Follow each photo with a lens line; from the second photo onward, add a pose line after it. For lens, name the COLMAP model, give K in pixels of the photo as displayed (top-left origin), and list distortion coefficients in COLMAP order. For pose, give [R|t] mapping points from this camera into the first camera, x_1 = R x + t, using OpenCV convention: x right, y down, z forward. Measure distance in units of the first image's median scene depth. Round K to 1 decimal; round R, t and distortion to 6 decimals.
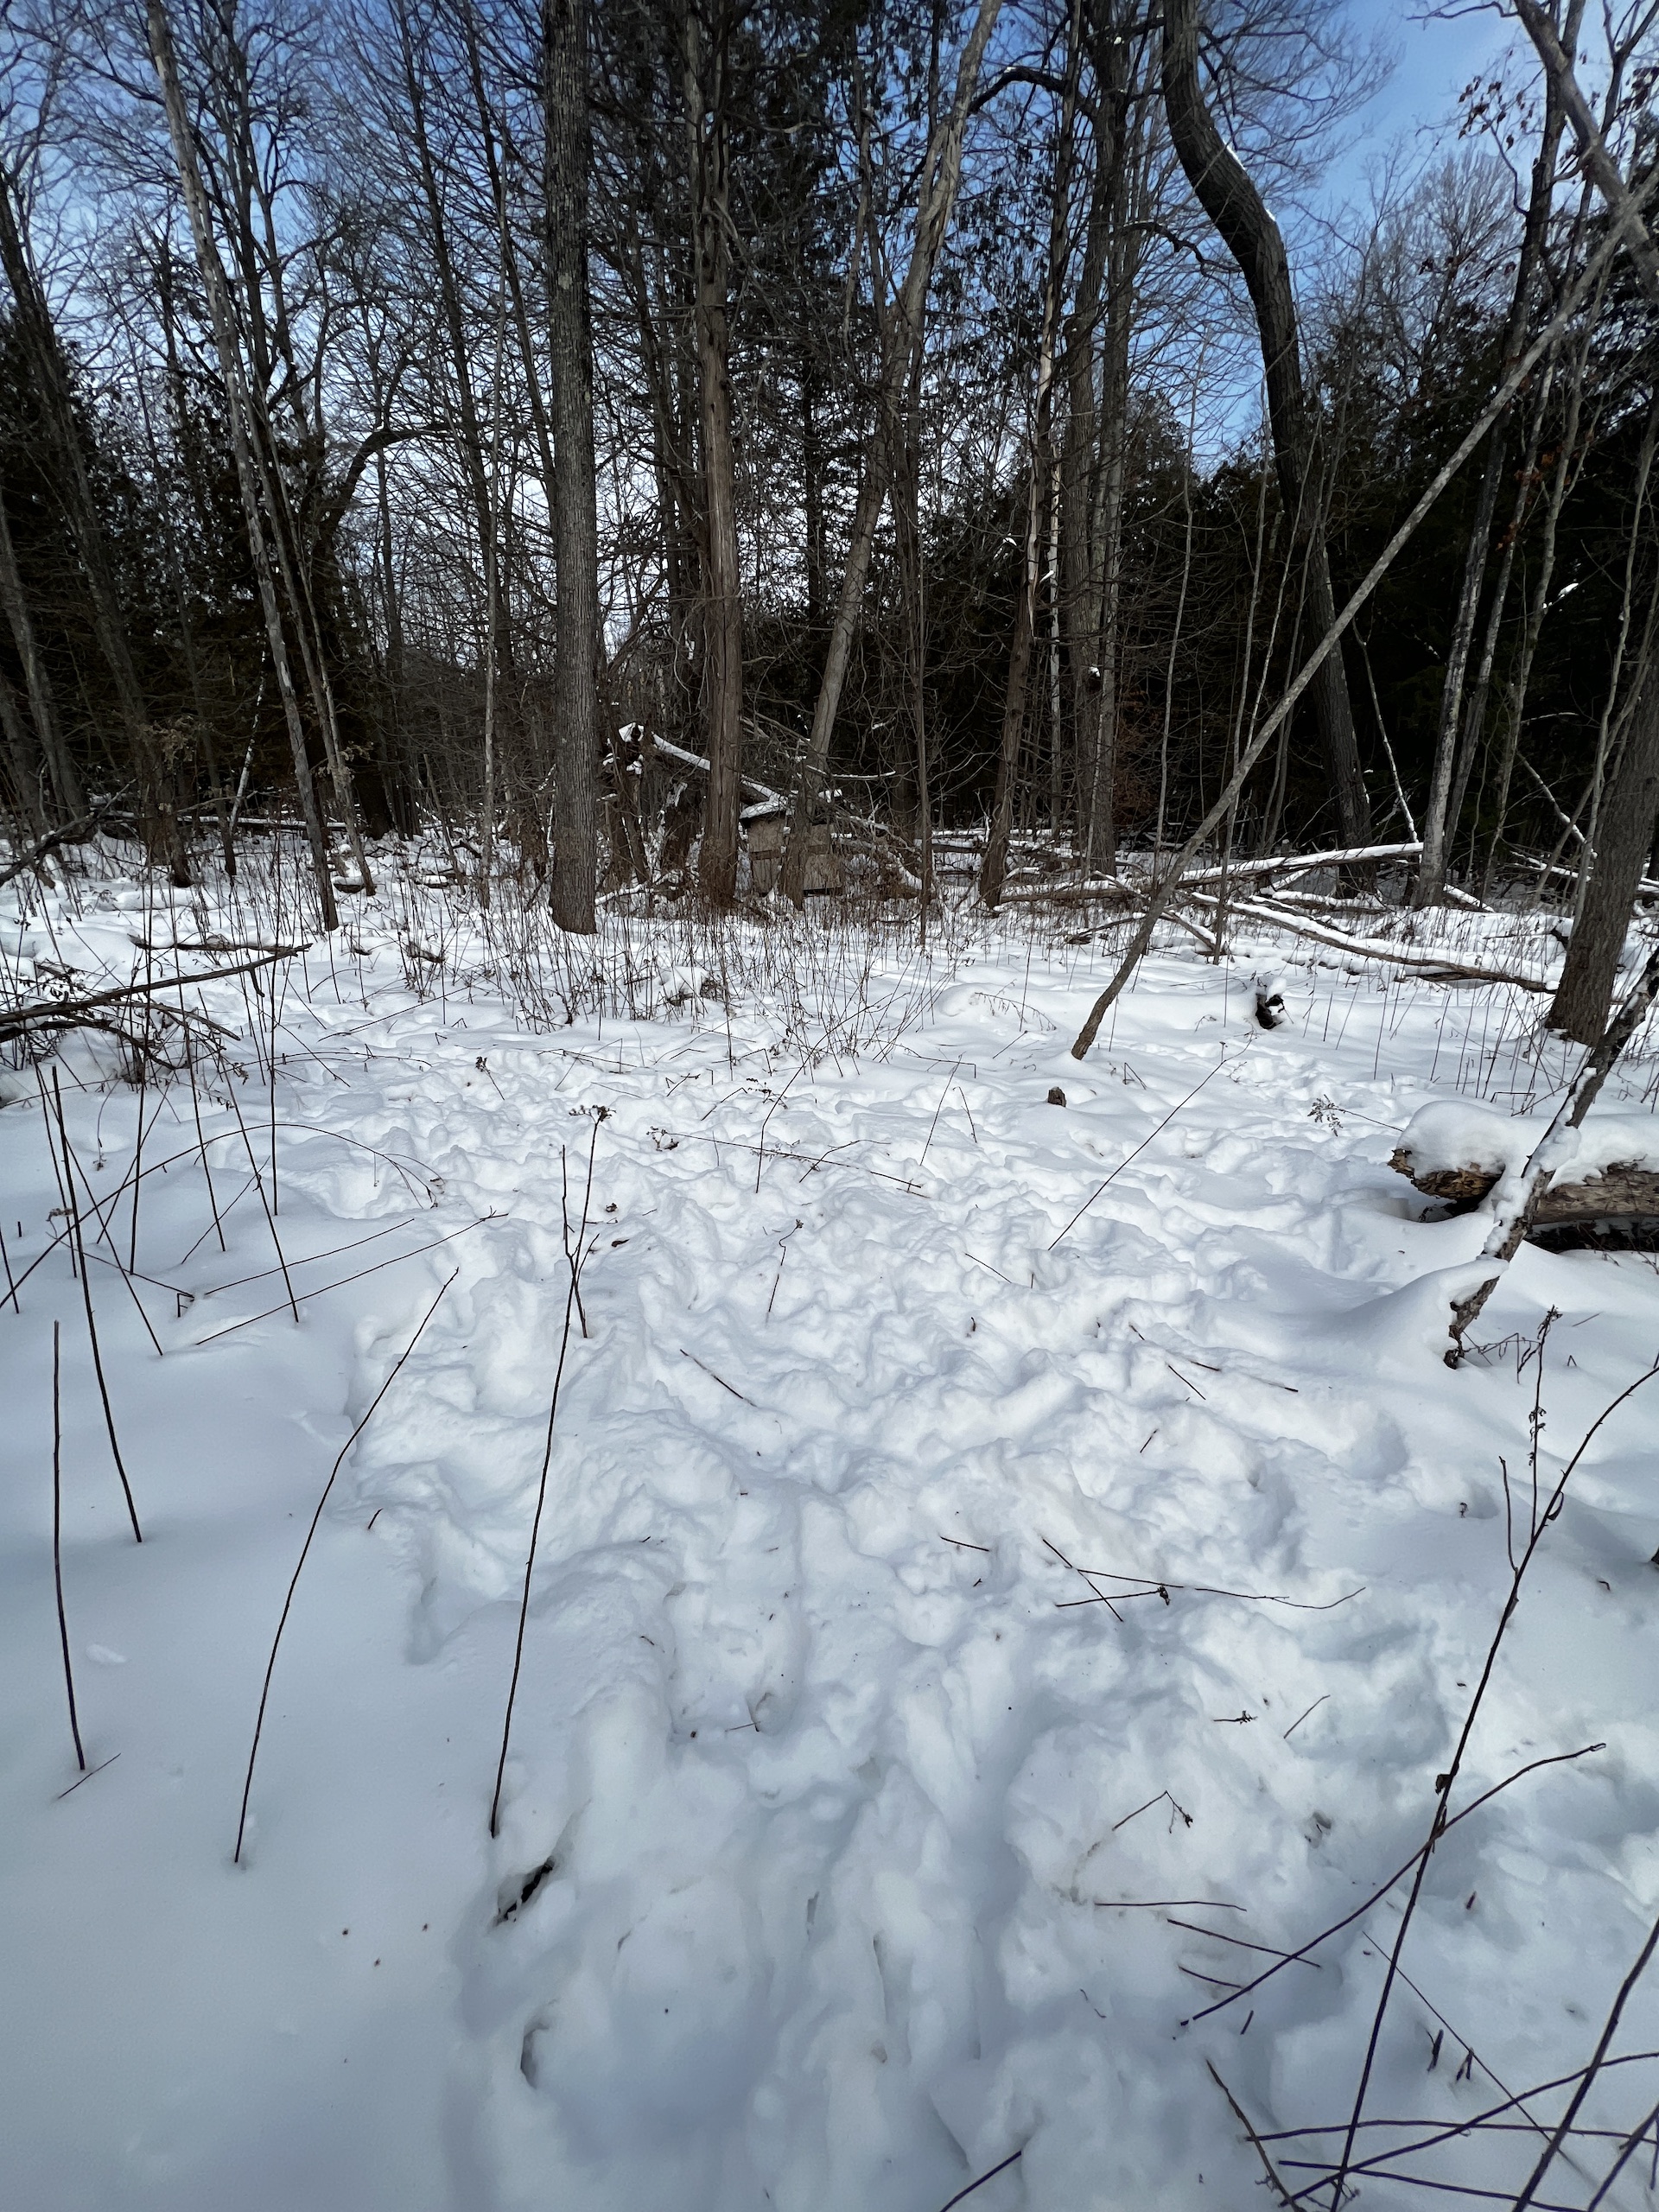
lens RADIAL K [[886.6, 0, 840.4], [0, 886.6, 1105.4], [0, 0, 1]] dist [-0.002412, 0.001089]
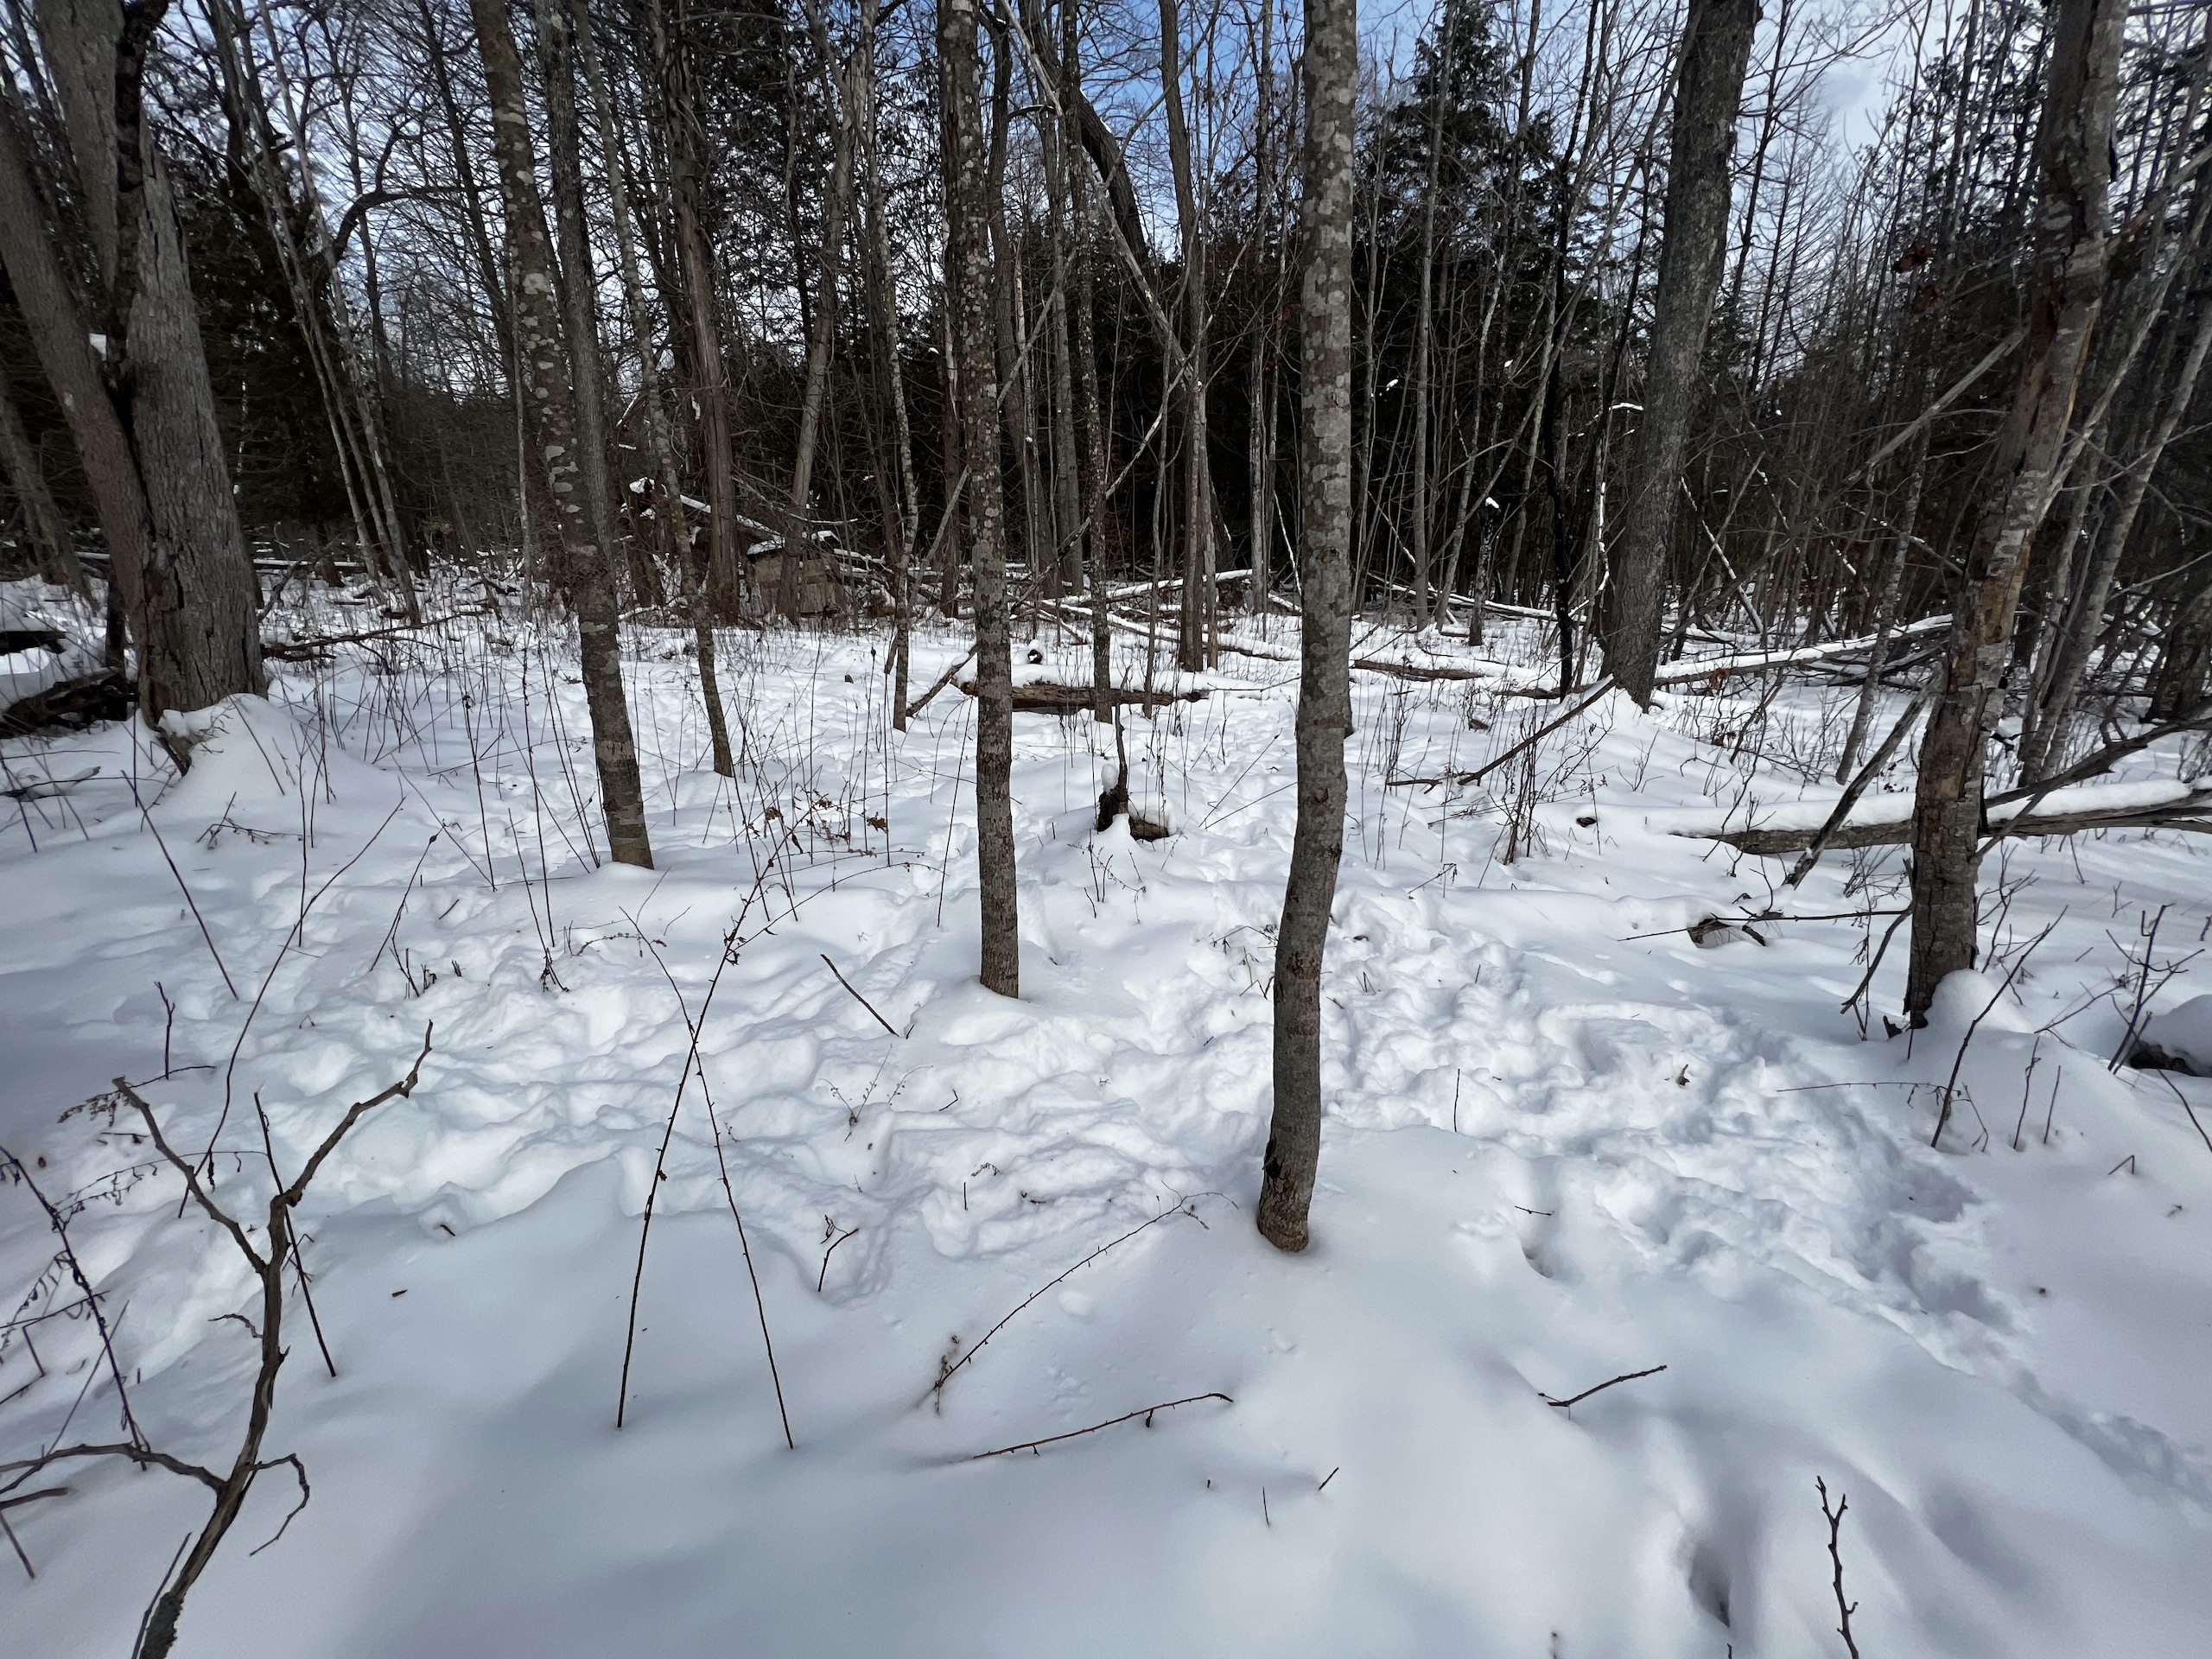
lens RADIAL K [[886.6, 0, 1092.4], [0, 886.6, 824.8], [0, 0, 1]] dist [-0.002412, 0.001089]
pose [[0.977235, -0.068868, 0.200670, 0.090777], [0.072351, 0.997328, -0.010066, 0.101313], [-0.199441, 0.024356, 0.979607, -0.303796]]
